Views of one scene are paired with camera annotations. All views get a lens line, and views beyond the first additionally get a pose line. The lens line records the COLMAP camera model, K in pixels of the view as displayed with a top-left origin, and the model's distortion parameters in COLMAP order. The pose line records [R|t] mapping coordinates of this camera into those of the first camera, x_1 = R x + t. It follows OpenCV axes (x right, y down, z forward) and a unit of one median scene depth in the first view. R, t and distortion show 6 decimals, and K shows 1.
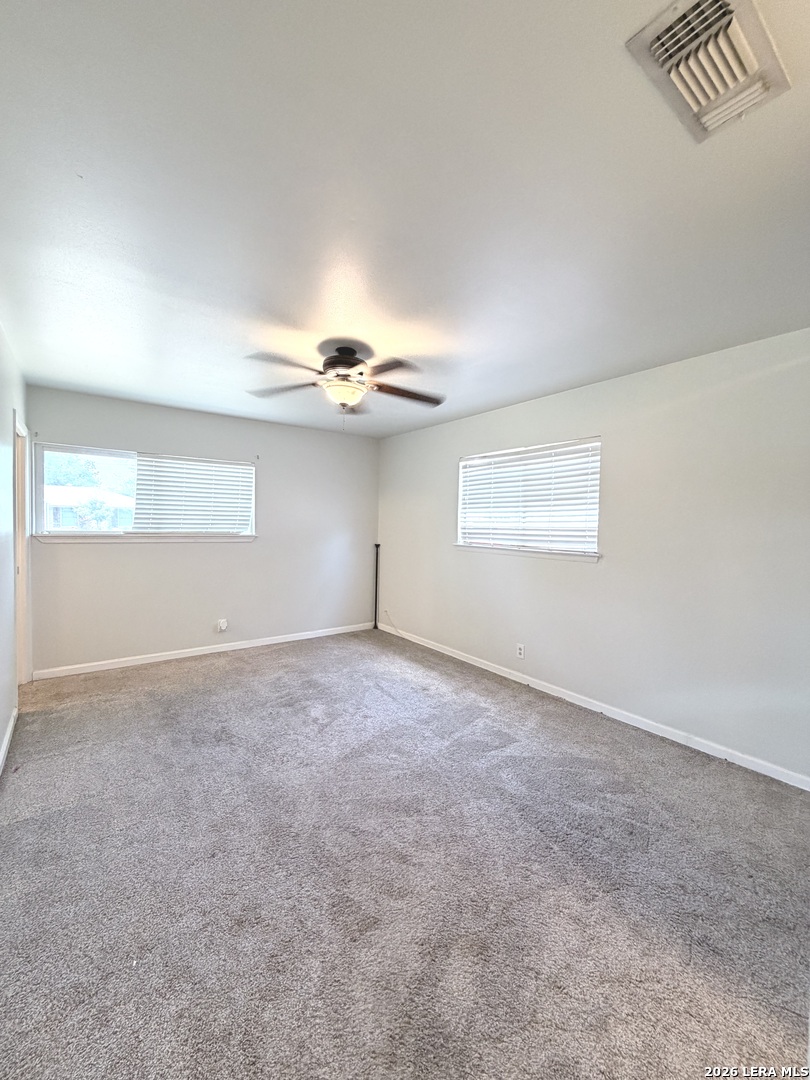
lens RADIAL K [[431.6, 0, 405.6], [0, 431.6, 536.3], [0, 0, 1]] dist [-0.000982, 0.000015]
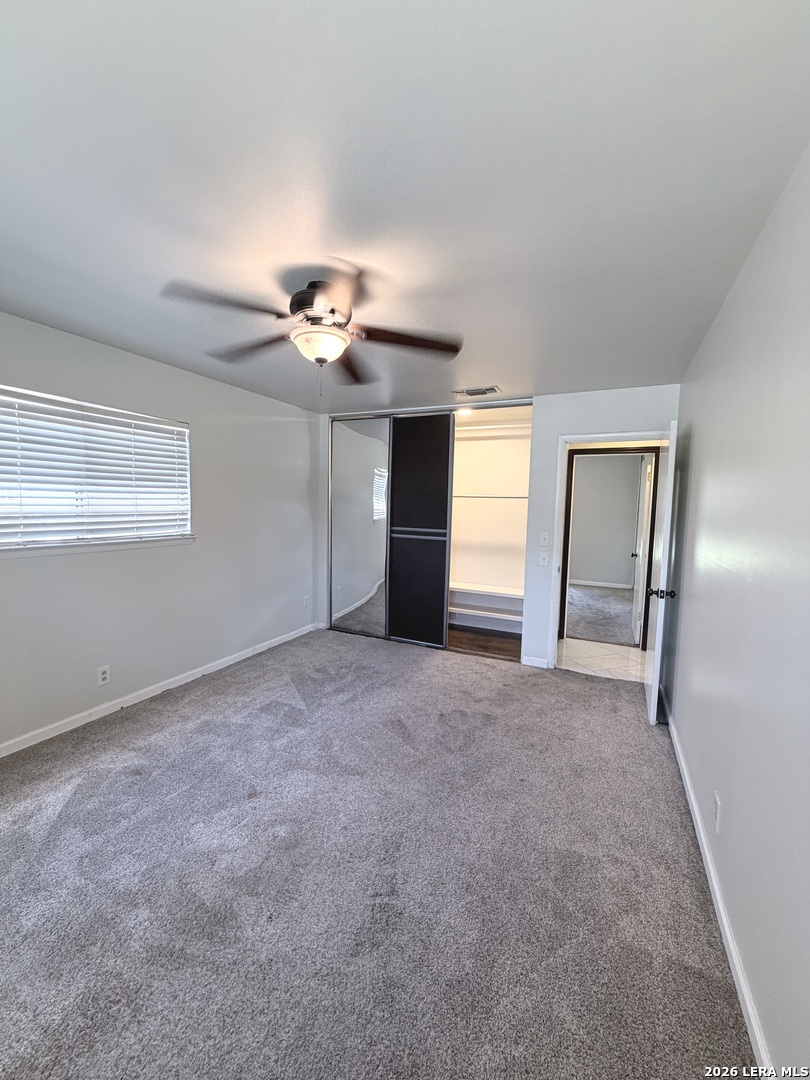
lens RADIAL K [[431.6, 0, 405.6], [0, 431.6, 536.3], [0, 0, 1]] dist [-0.000982, 0.000015]
pose [[-0.464378, -0.094815, 0.880547, -0.743286], [0.000960, 0.994198, 0.107559, -0.070760], [-0.885637, 0.050793, -0.461592, 1.025405]]
